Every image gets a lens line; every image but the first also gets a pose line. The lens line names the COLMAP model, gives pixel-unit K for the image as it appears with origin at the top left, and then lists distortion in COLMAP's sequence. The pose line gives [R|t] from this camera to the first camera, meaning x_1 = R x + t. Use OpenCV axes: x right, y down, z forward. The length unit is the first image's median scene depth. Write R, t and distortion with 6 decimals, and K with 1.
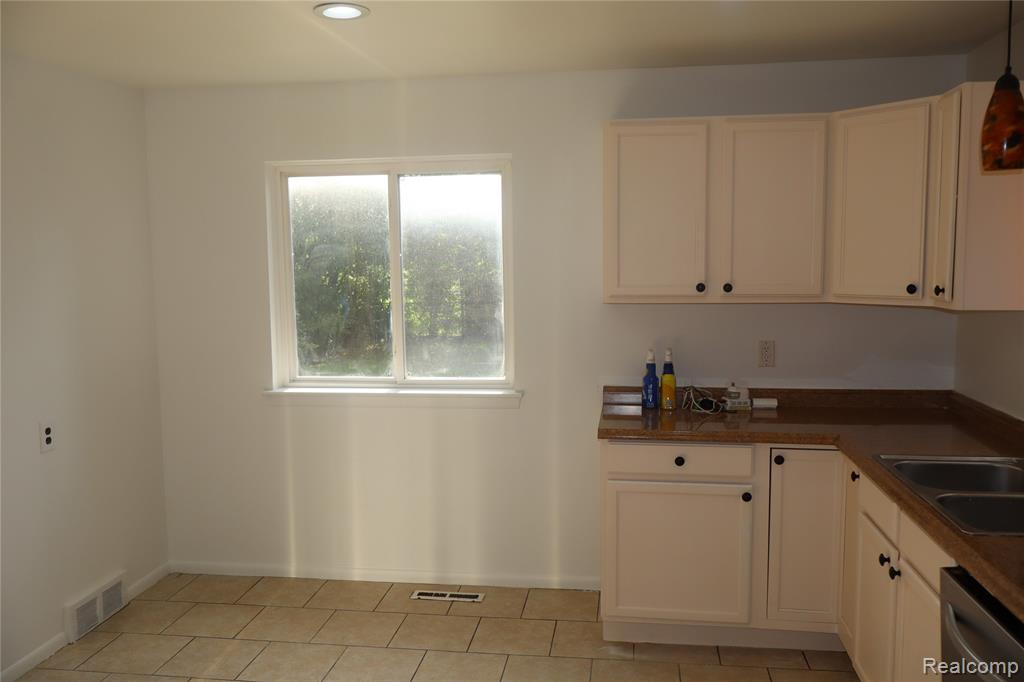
lens RADIAL K [[851.4, 0, 512.0], [0, 851.4, 341.0], [0, 0, 1]] dist [-0.003912, -0.008184]
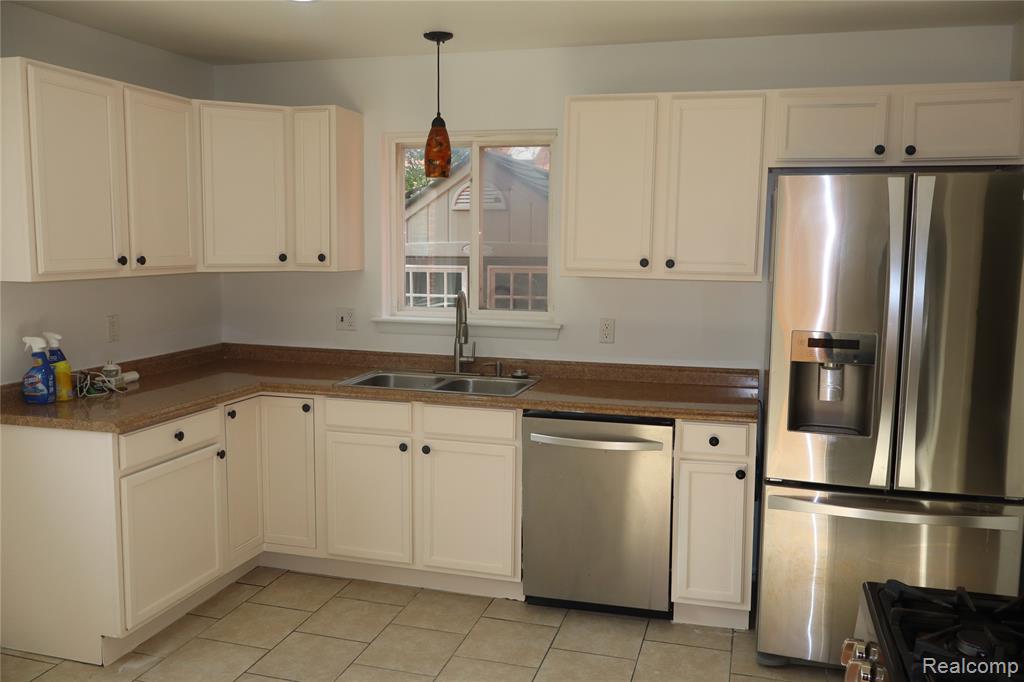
lens RADIAL K [[851.4, 0, 512.0], [0, 851.4, 341.0], [0, 0, 1]] dist [-0.003912, -0.008184]
pose [[0.134746, -0.108523, 0.984919, -0.675299], [0.085836, 0.991526, 0.097508, -0.029658], [-0.987155, 0.071403, 0.142919, 0.450794]]
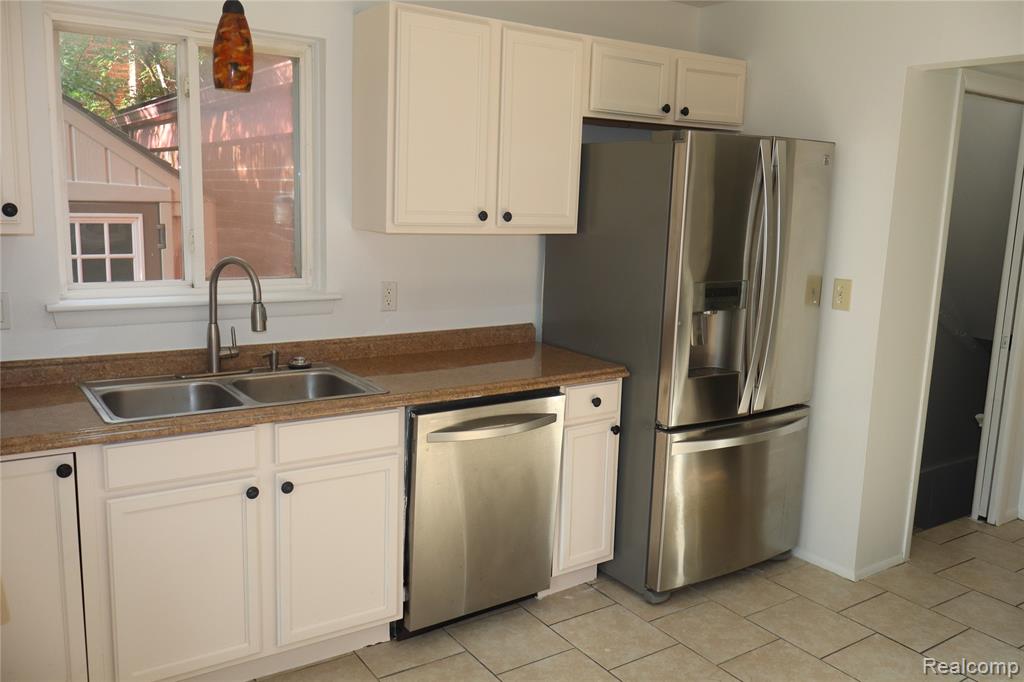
lens RADIAL K [[851.4, 0, 512.0], [0, 851.4, 341.0], [0, 0, 1]] dist [-0.003912, -0.008184]
pose [[-0.676390, -0.142963, 0.722536, -0.328267], [0.043530, 0.971508, 0.232975, -0.087824], [-0.735256, 0.189034, -0.650896, 1.008565]]
